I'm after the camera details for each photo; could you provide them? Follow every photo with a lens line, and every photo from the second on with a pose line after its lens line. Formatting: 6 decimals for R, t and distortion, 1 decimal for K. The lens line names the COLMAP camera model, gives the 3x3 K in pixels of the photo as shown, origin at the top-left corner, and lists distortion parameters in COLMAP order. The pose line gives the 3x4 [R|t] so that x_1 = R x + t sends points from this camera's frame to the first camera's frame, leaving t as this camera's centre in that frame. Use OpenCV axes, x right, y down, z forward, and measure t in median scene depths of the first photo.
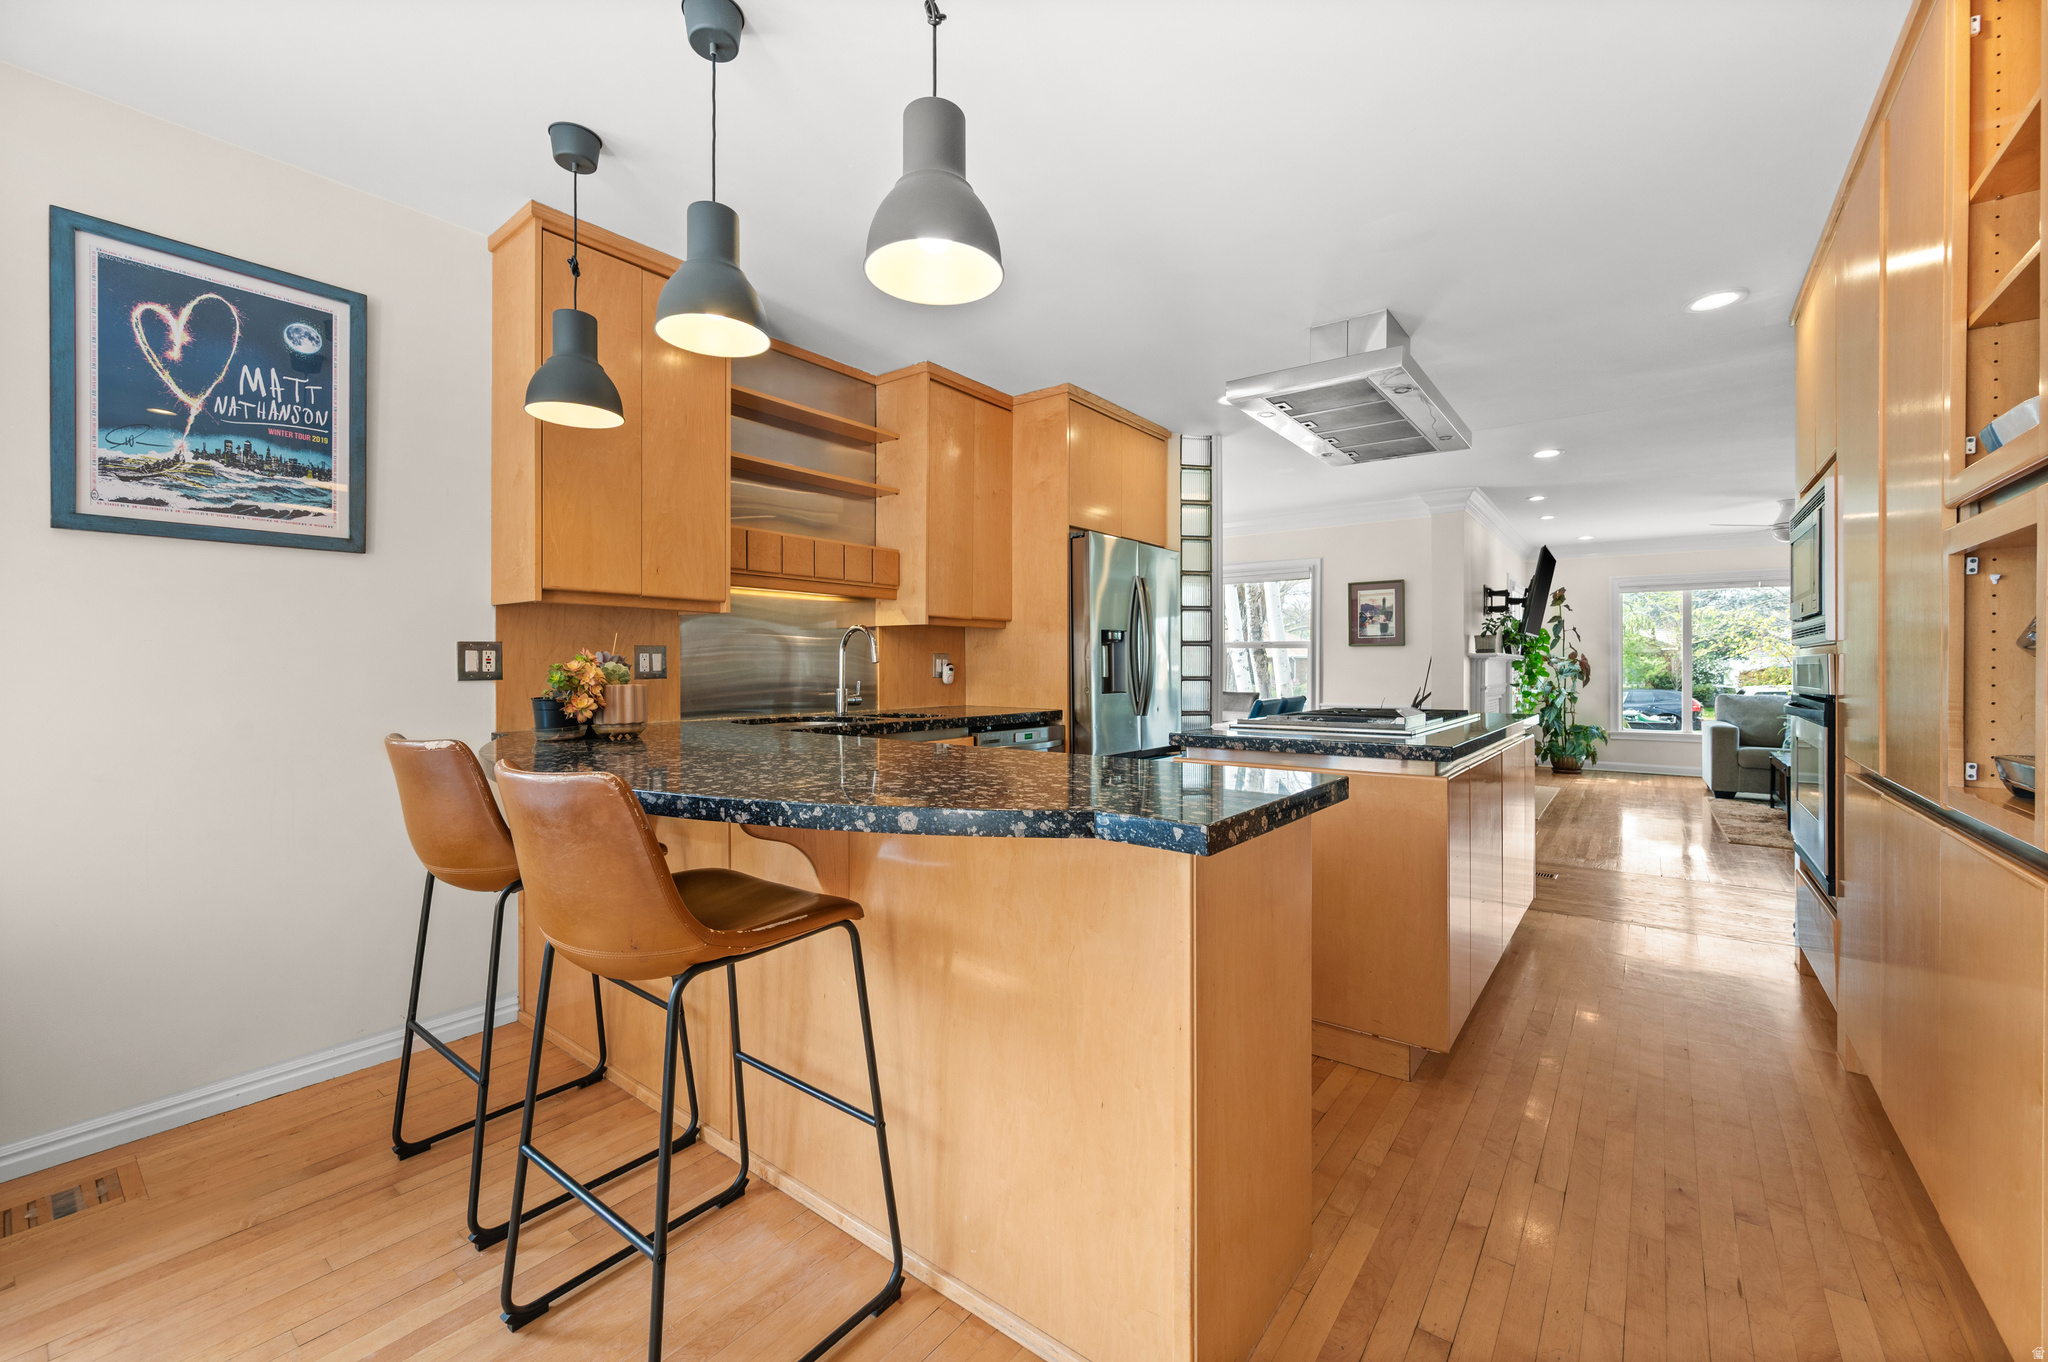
lens RADIAL K [[812.3, 0, 1036.7], [0, 812.3, 666.4], [0, 0, 1]] dist [-0.003616, -0.000413]
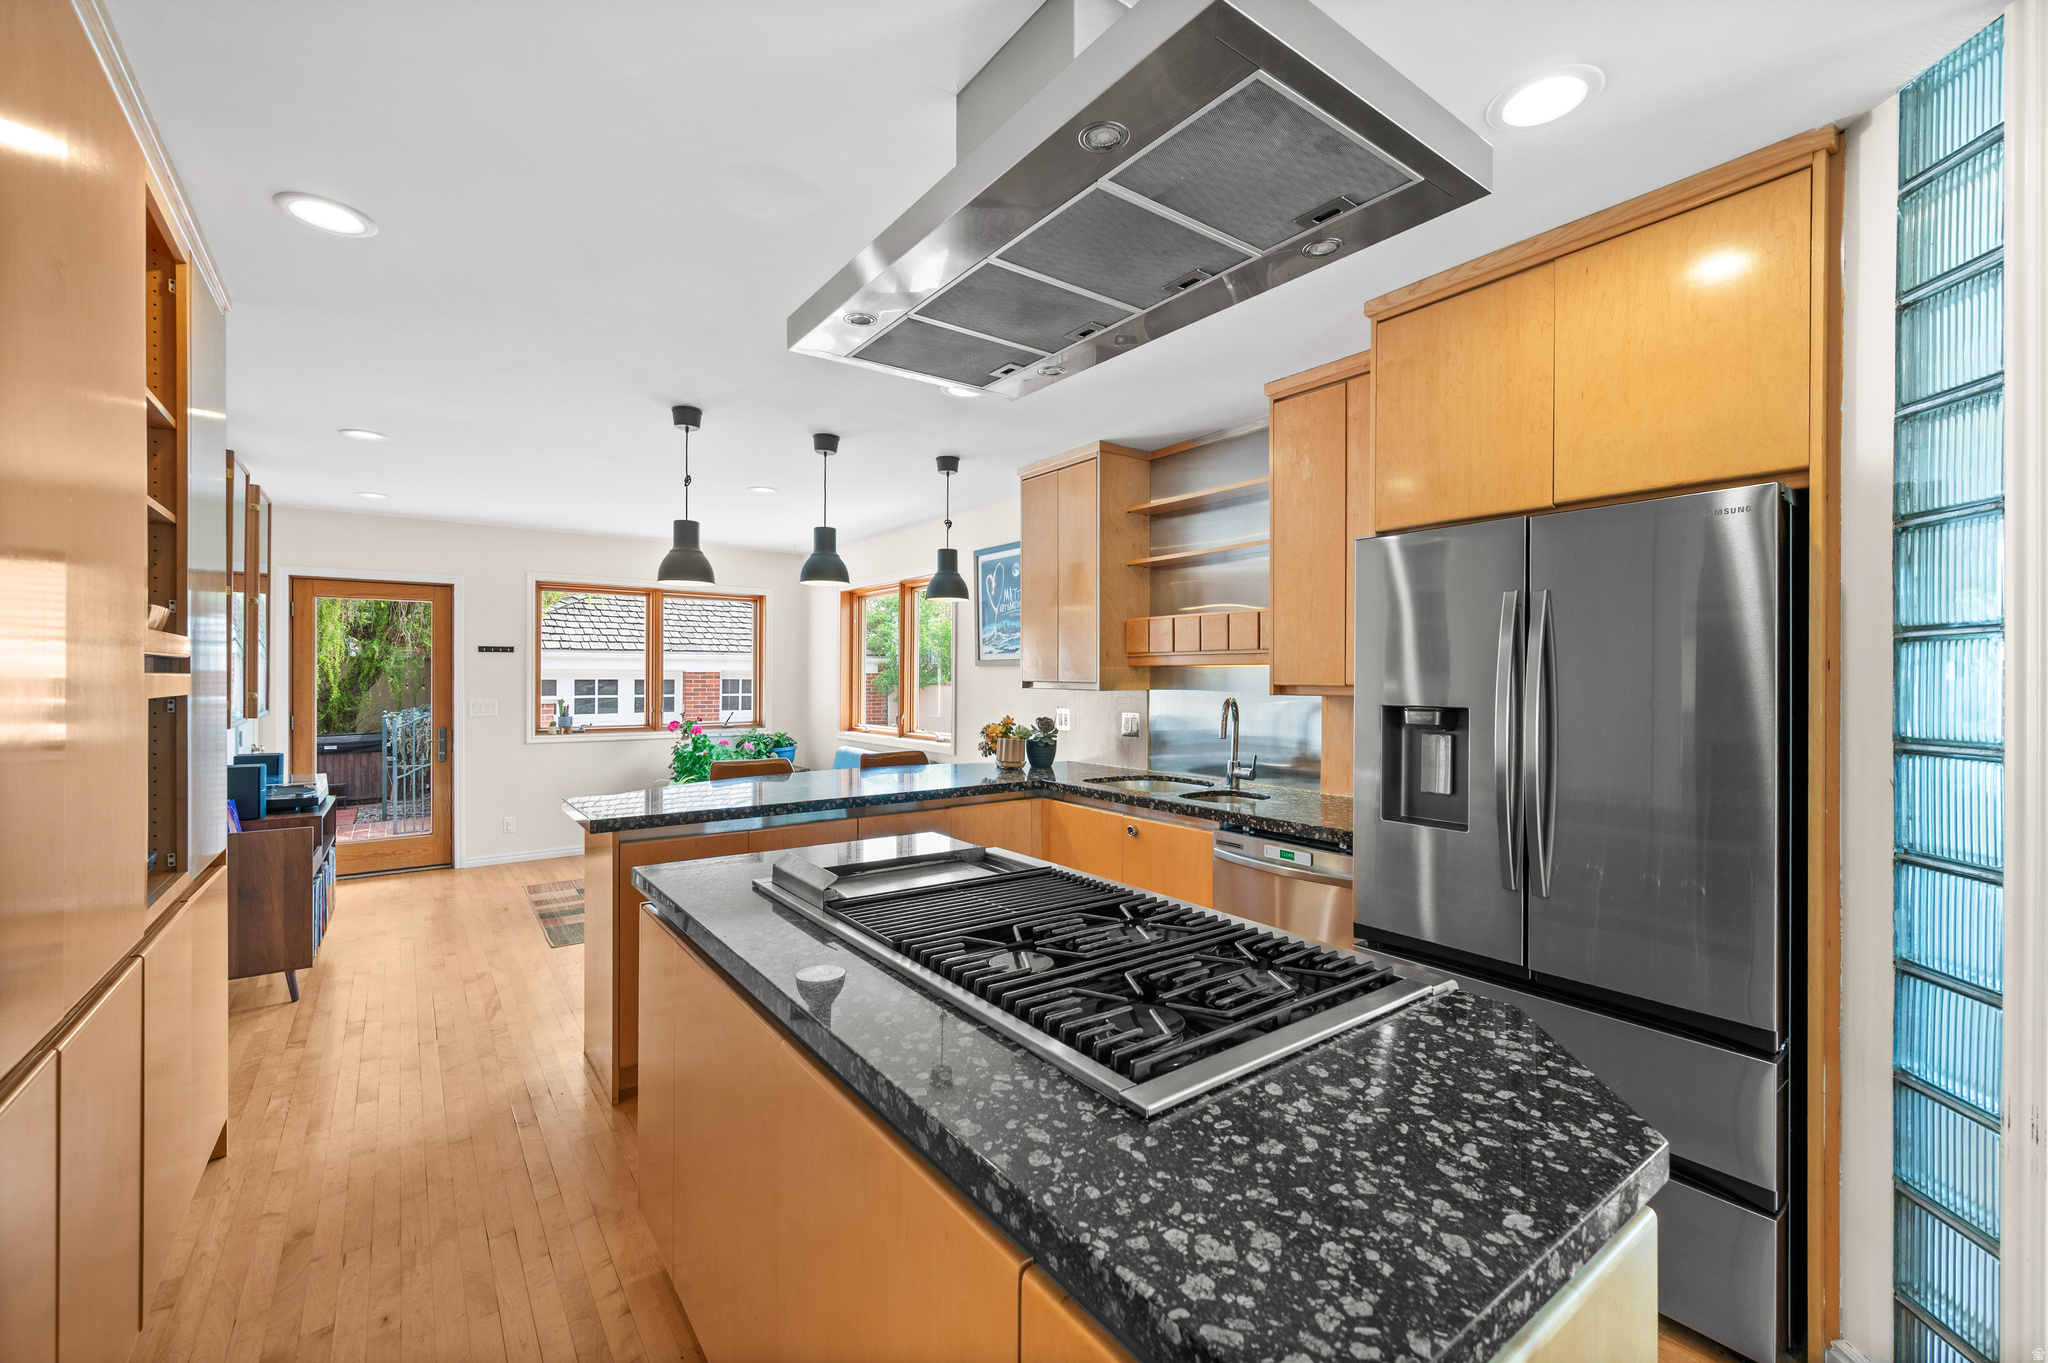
lens RADIAL K [[812.3, 0, 1007.8], [0, 812.3, 681.8], [0, 0, 1]] dist [-0.003616, -0.000413]
pose [[-0.270836, 0.004723, -0.962614, 1.266906], [-0.006388, 0.999957, 0.006703, -0.120567], [0.962604, 0.007964, -0.270795, 1.631834]]
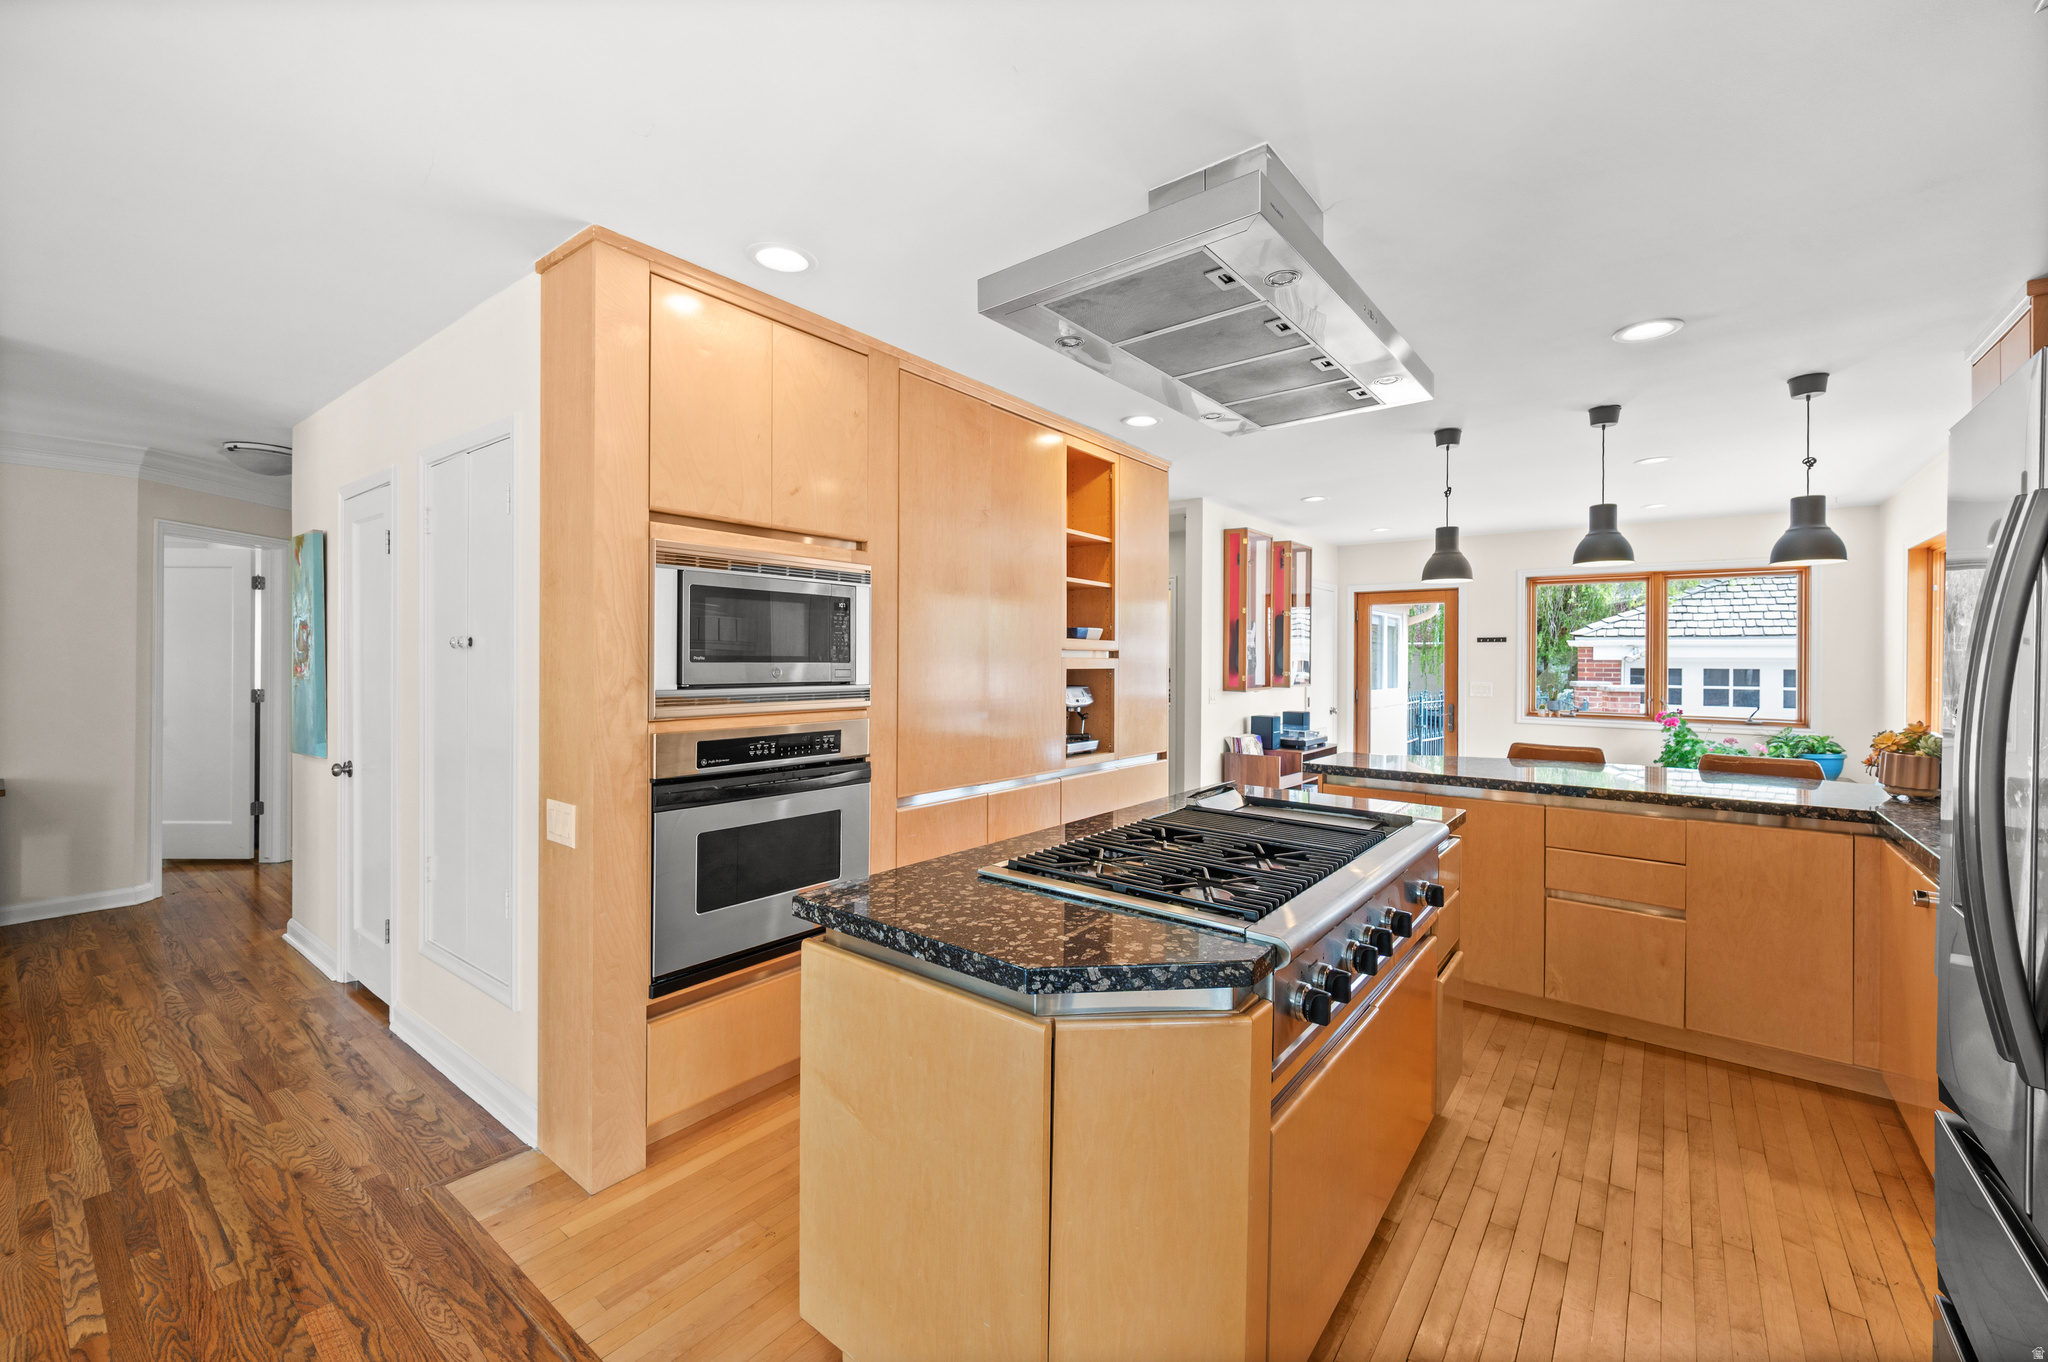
lens RADIAL K [[812.3, 0, 1065.8], [0, 812.3, 651.5], [0, 0, 1]] dist [-0.003616, -0.000413]
pose [[-0.999752, -0.007306, -0.021029, 0.803153], [-0.007115, 0.999933, -0.009128, -0.114297], [0.021094, -0.008977, -0.999737, 2.381350]]
